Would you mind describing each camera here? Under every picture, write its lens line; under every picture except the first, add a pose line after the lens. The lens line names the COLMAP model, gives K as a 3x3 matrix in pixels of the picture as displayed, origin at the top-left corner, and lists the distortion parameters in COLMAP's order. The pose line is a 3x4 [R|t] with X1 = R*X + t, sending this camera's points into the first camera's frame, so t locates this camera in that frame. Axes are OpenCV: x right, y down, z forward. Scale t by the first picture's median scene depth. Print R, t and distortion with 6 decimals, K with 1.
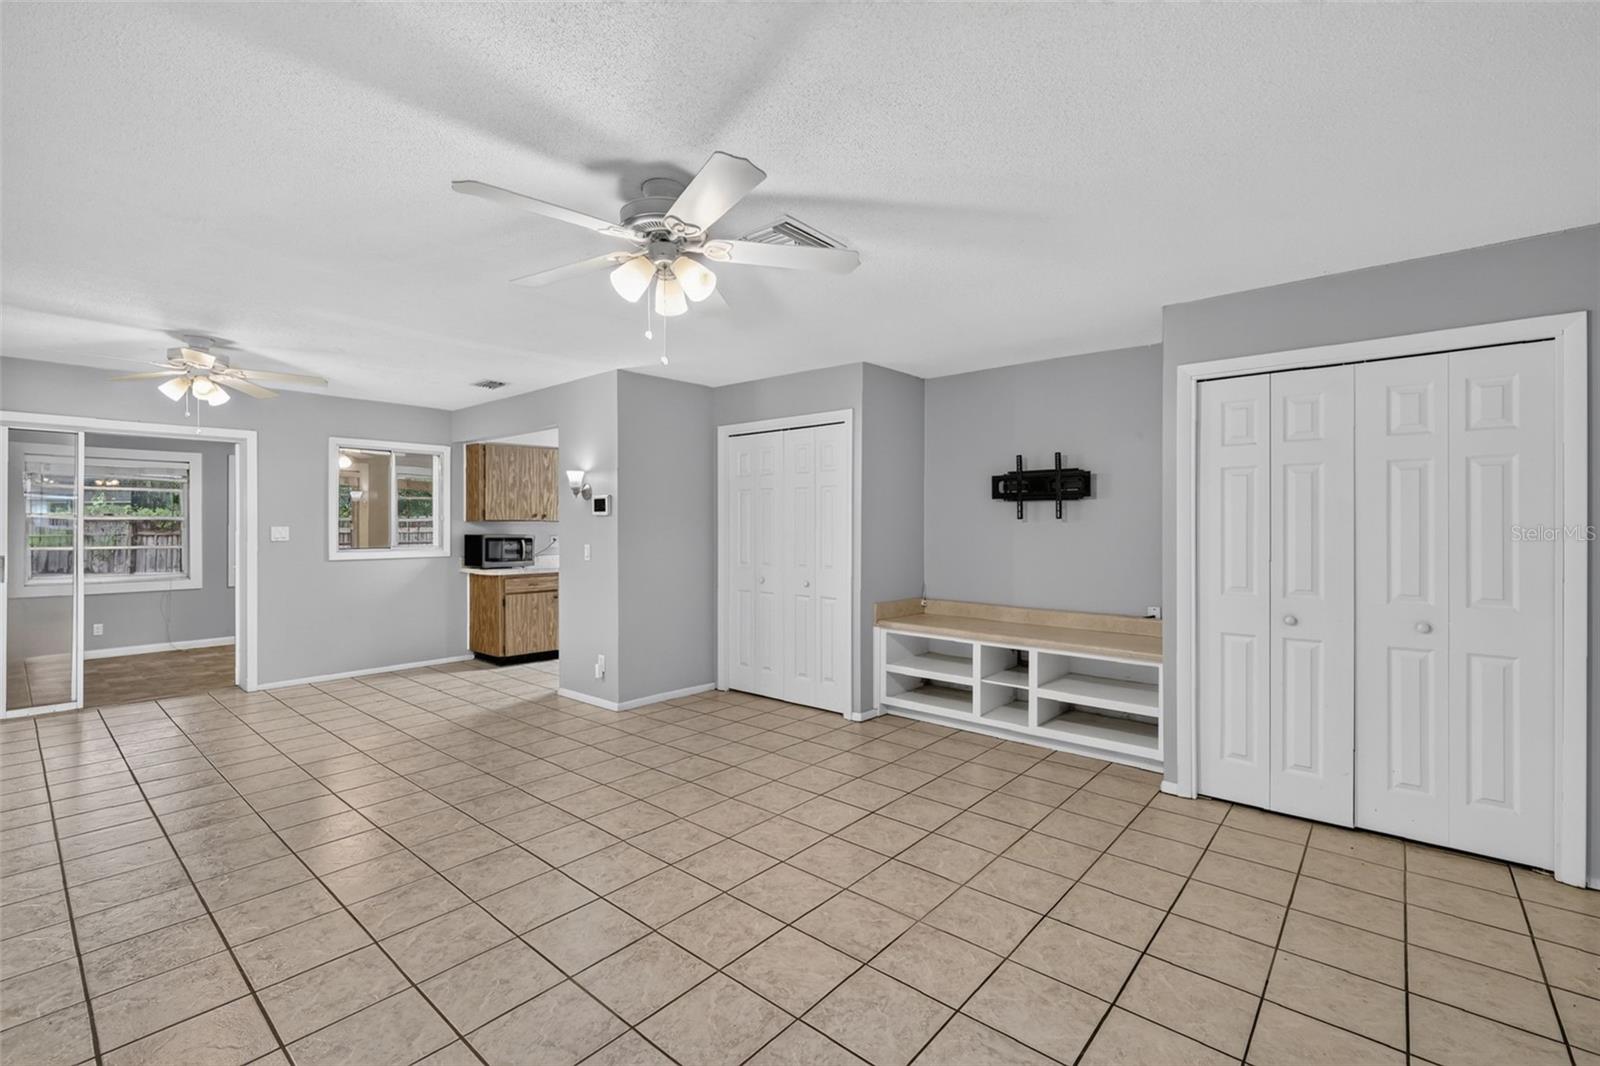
lens RADIAL K [[697.3, 0, 799.2], [0, 697.3, 521.3], [0, 0, 1]] dist [-0.000281, -0.000187]
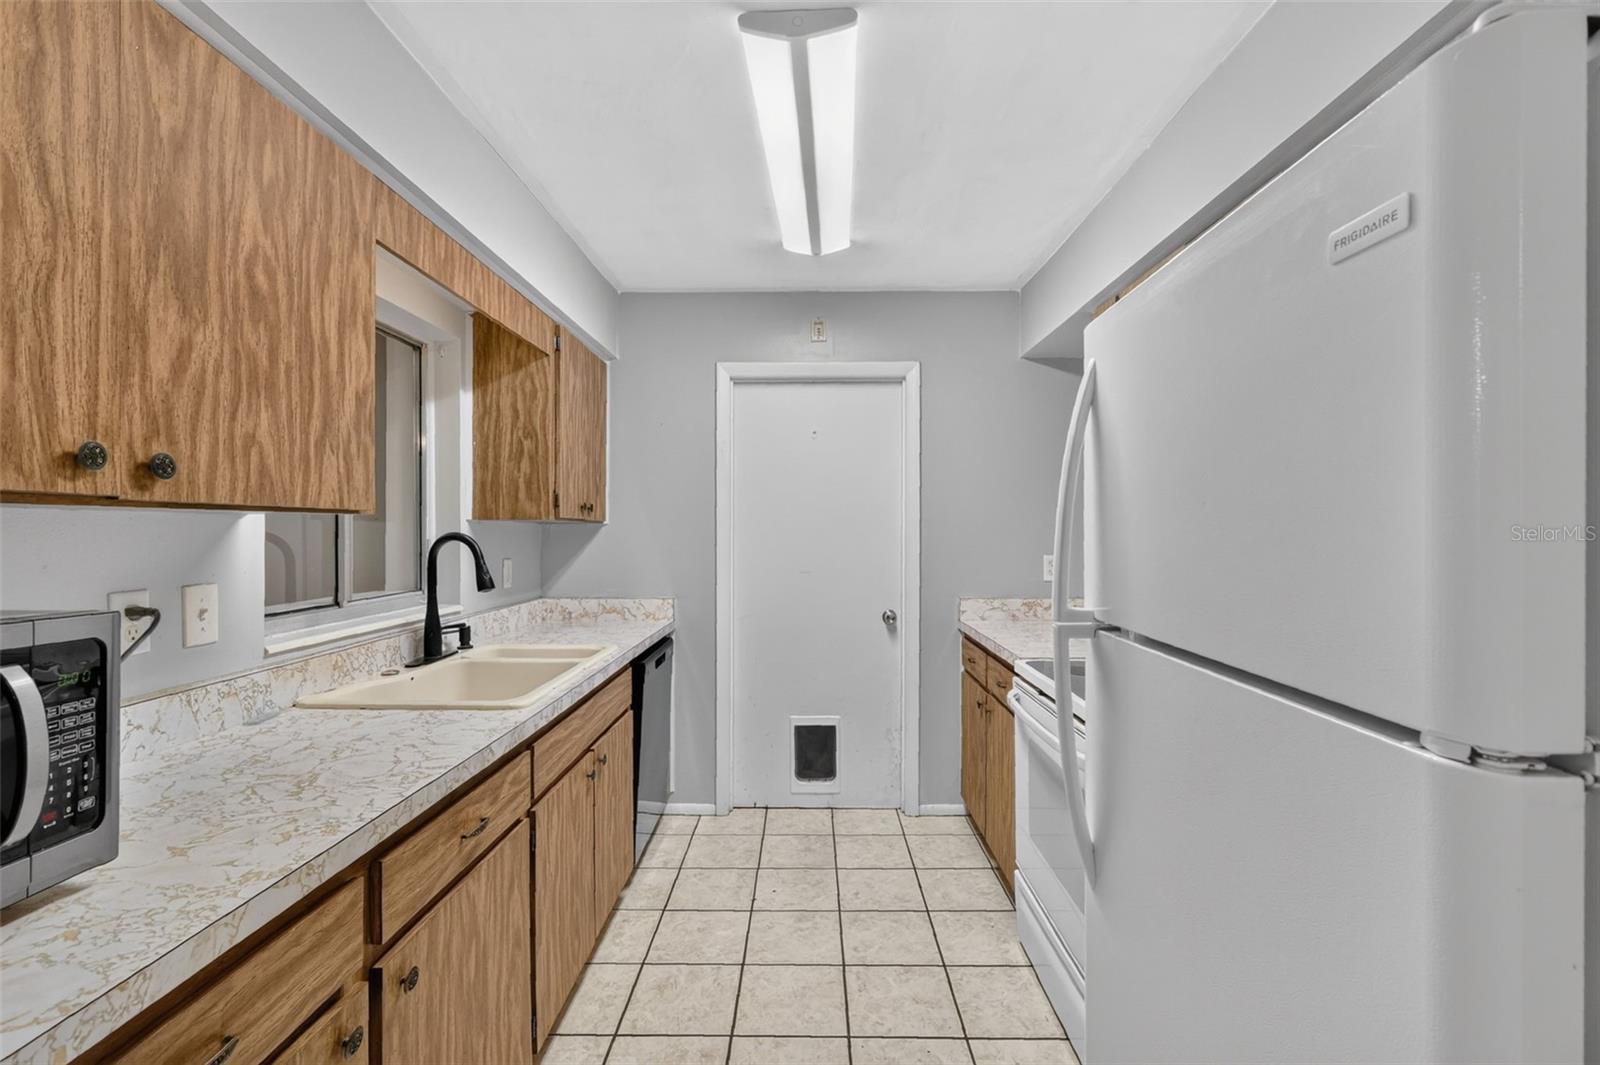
lens RADIAL K [[743.4, 0, 795.8], [0, 743.4, 525.2], [0, 0, 1]] dist [0.000333, 0.000072]
pose [[0.772867, -0.000687, 0.634568, -0.399142], [0.002817, 0.999993, -0.002348, 0.004962], [-0.634562, 0.003602, 0.772864, 0.885554]]
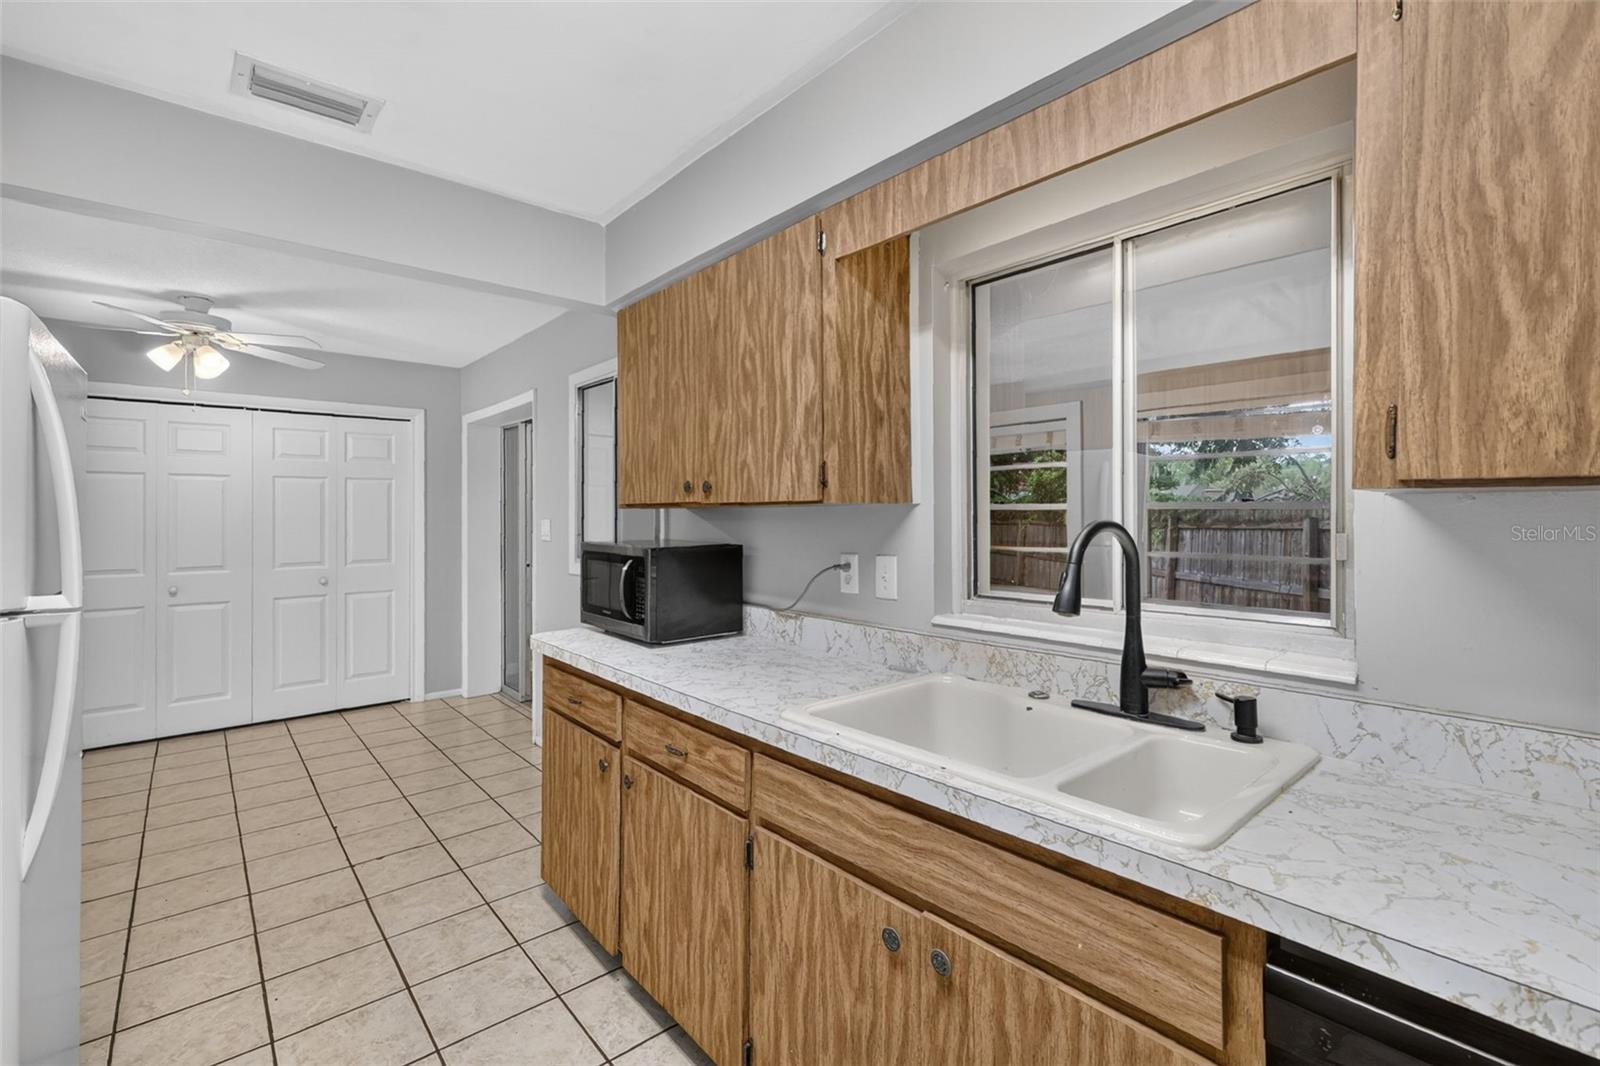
lens RADIAL K [[697.3, 0, 799.2], [0, 697.3, 521.3], [0, 0, 1]] dist [-0.000281, -0.000187]
pose [[-0.145423, 0.005699, -0.989353, -0.080573], [0.001703, 0.999983, 0.005510, 0.005660], [0.989368, -0.000884, -0.145430, 1.198102]]
